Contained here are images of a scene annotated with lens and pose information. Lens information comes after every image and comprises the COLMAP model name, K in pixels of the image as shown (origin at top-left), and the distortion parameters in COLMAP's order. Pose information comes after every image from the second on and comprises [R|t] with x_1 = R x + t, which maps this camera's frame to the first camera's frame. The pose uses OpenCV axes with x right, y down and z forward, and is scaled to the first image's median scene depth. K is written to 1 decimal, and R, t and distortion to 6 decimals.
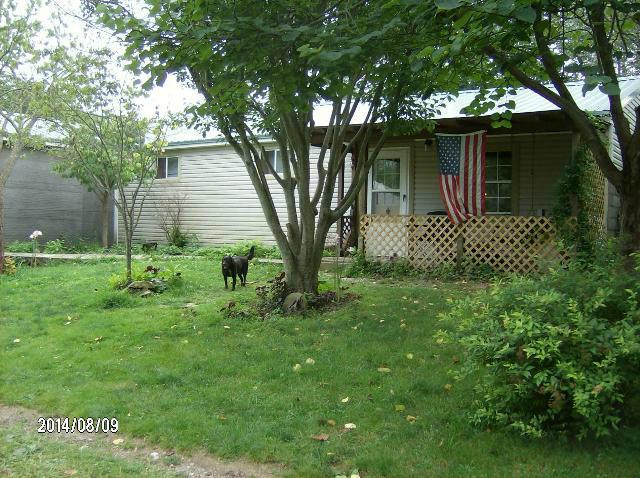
lens RADIAL K [[714.1, 0, 320.0], [0, 714.1, 239.0], [0, 0, 1]] dist [-0.222082, 0.239590]
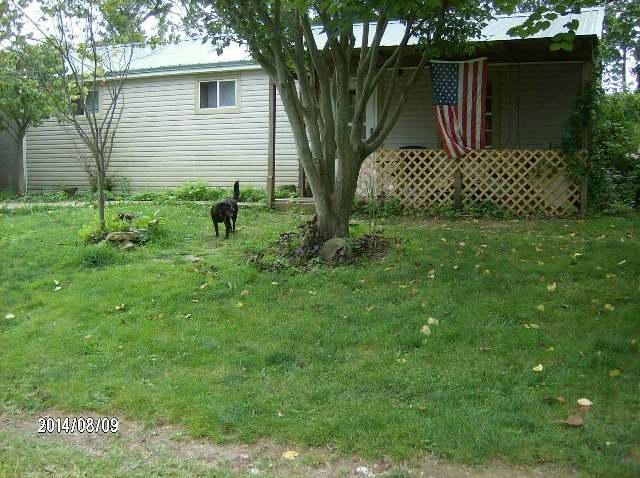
lens RADIAL K [[714.1, 0, 320.0], [0, 714.1, 239.0], [0, 0, 1]] dist [-0.222082, 0.239590]
pose [[0.978823, -0.036035, 0.201509, -0.177137], [0.019208, 0.996209, 0.084845, 0.002120], [-0.203803, -0.079178, 0.975805, 0.130269]]
